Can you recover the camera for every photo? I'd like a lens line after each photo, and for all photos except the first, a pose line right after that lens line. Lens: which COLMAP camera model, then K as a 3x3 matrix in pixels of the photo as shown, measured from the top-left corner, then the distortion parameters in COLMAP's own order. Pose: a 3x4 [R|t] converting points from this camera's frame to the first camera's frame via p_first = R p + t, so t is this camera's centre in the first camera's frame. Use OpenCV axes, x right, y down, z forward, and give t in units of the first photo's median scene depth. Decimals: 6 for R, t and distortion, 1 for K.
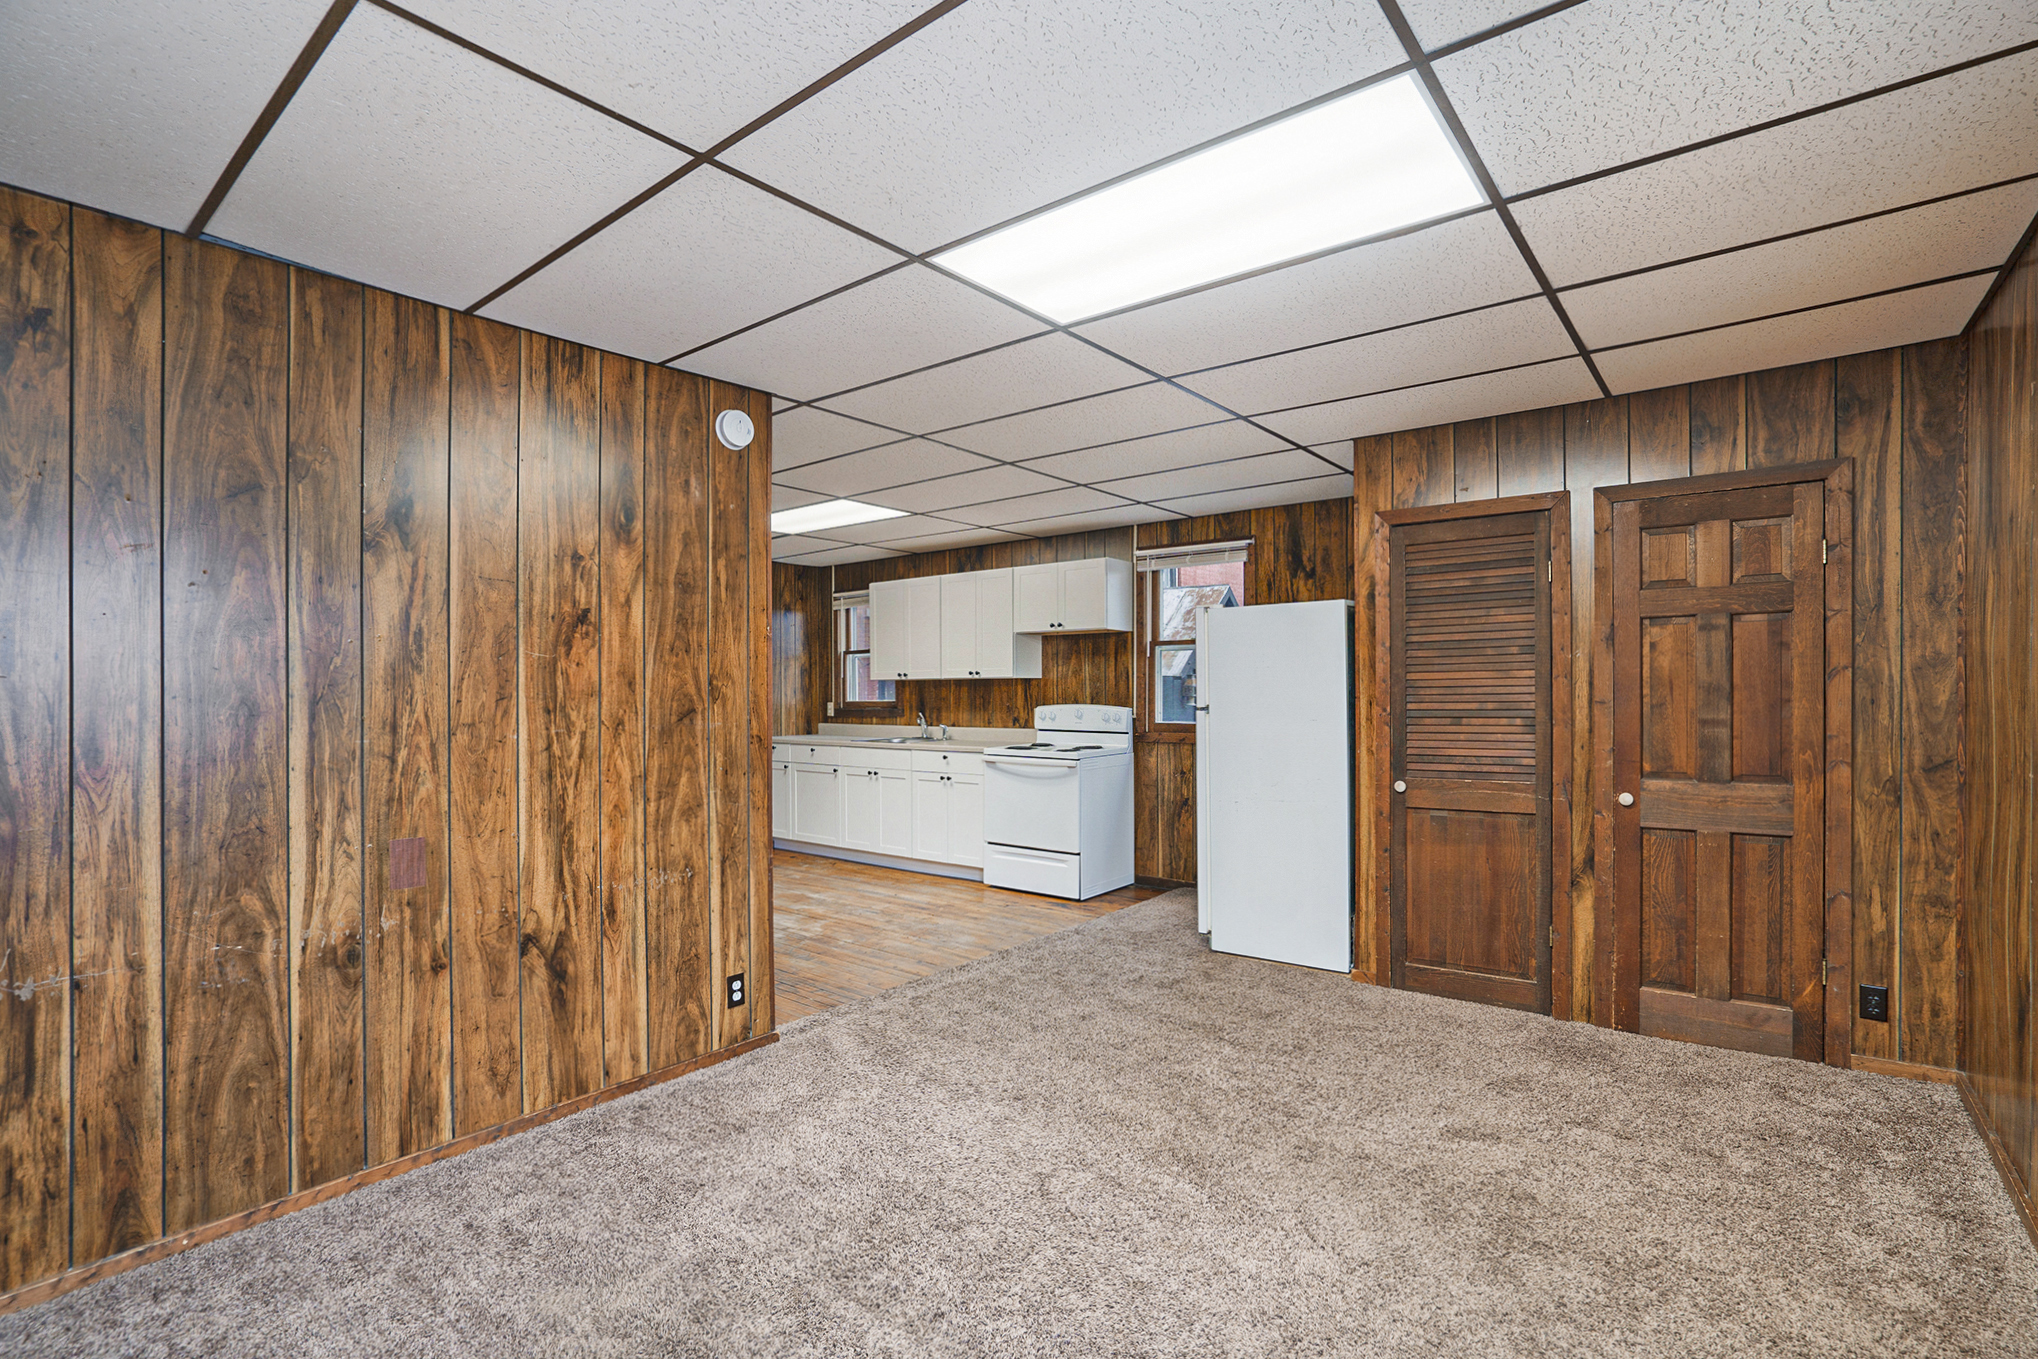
lens RADIAL K [[960.1, 0, 1028.7], [0, 960.1, 685.7], [0, 0, 1]] dist [-0.032479, 0.010163]
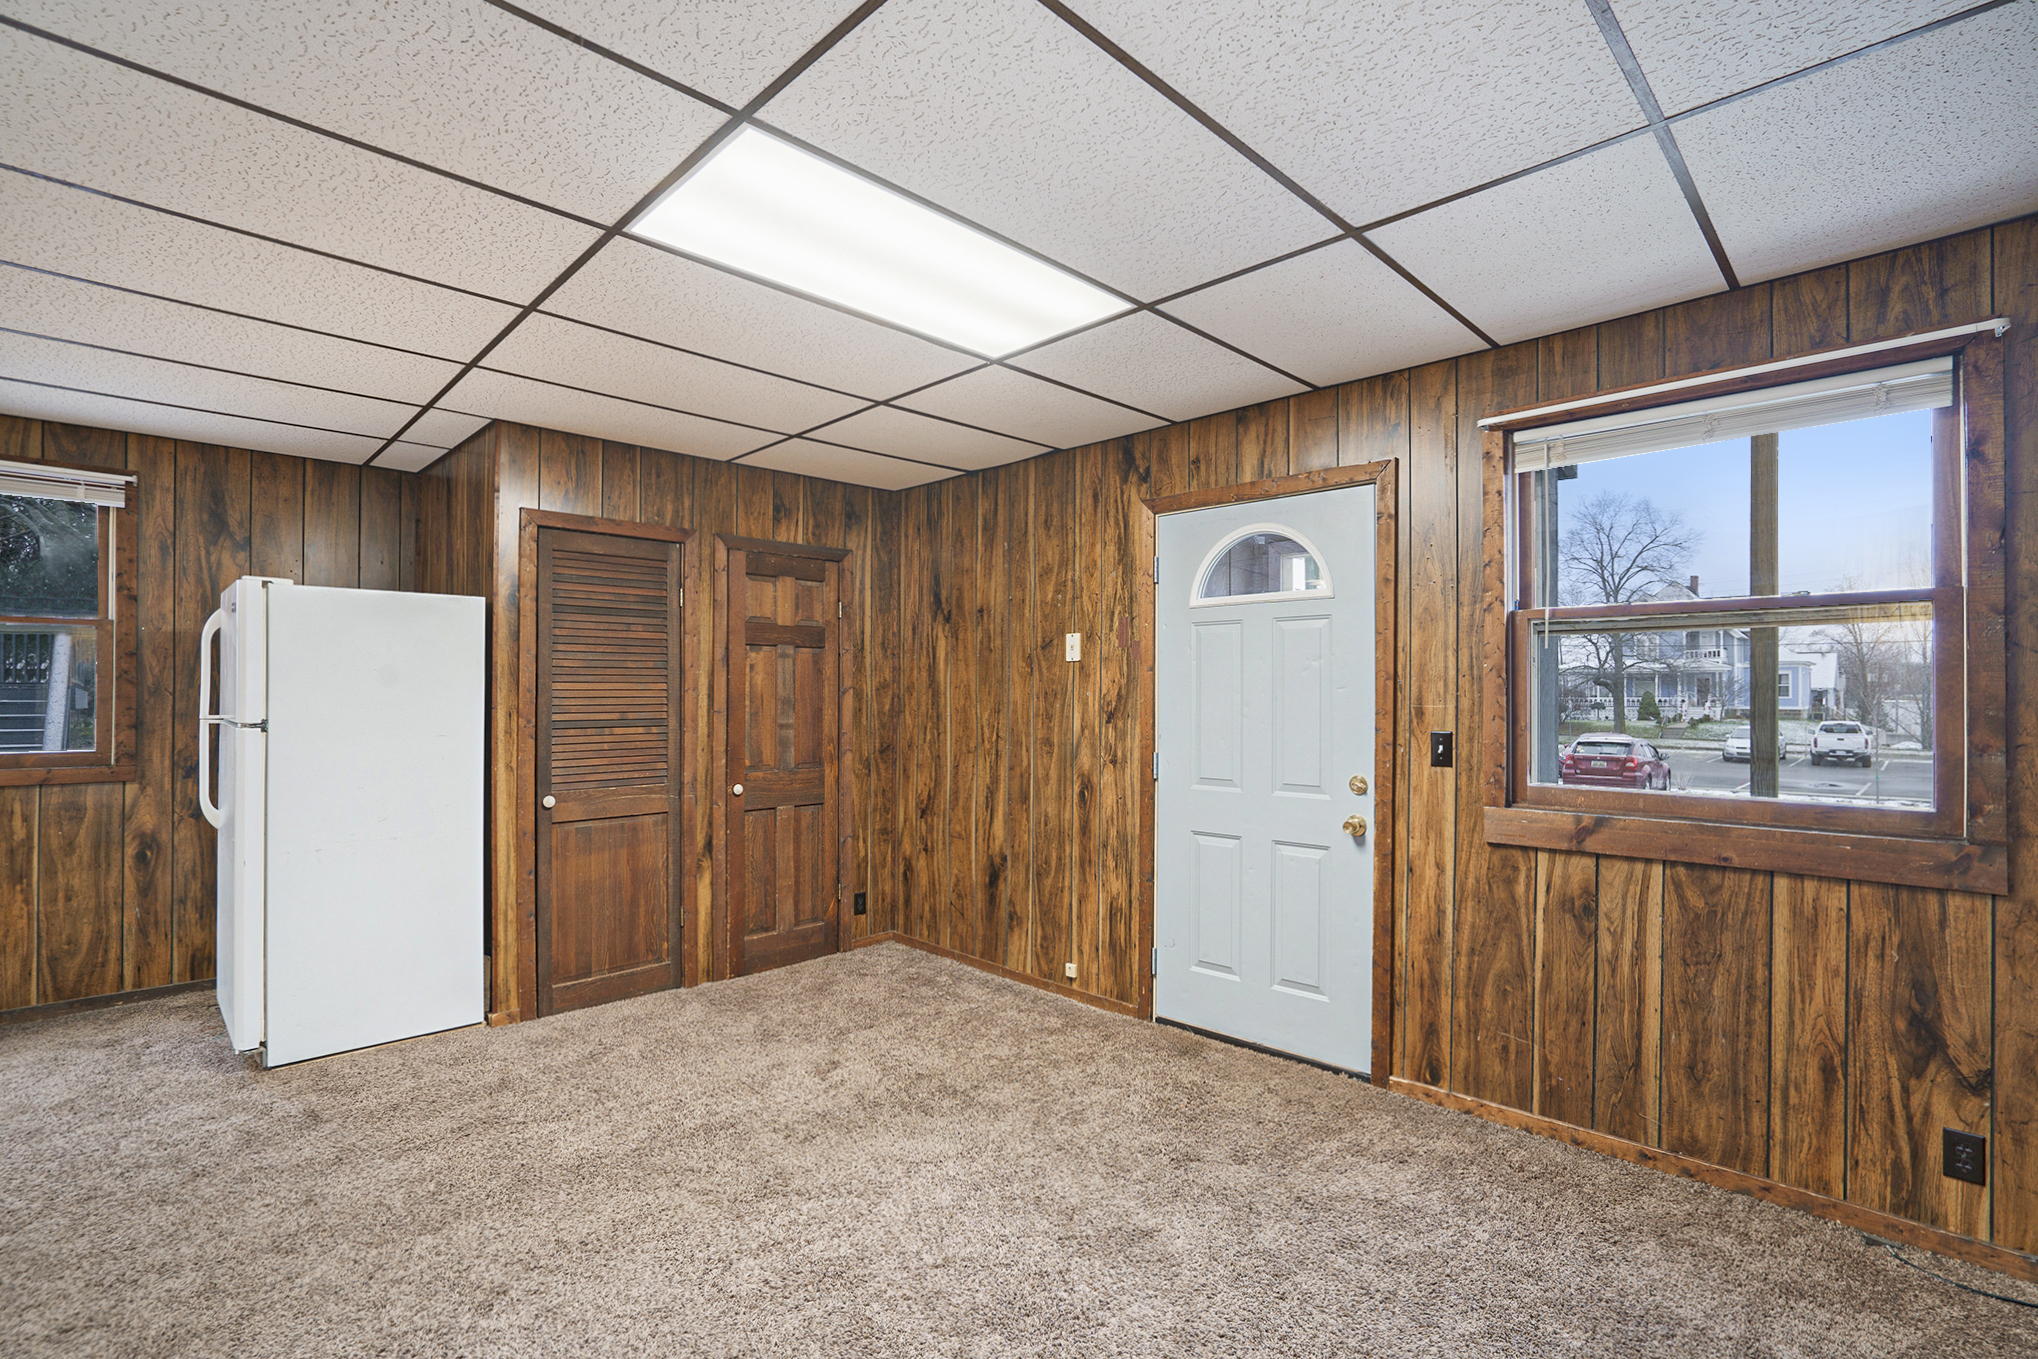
lens RADIAL K [[960.1, 0, 1020.3], [0, 960.1, 686.2], [0, 0, 1]] dist [-0.032479, 0.010163]
pose [[0.115948, 0.021590, 0.993021, -0.610821], [-0.006068, 0.999760, -0.021029, 0.009367], [-0.993237, -0.003587, 0.116051, 0.517857]]
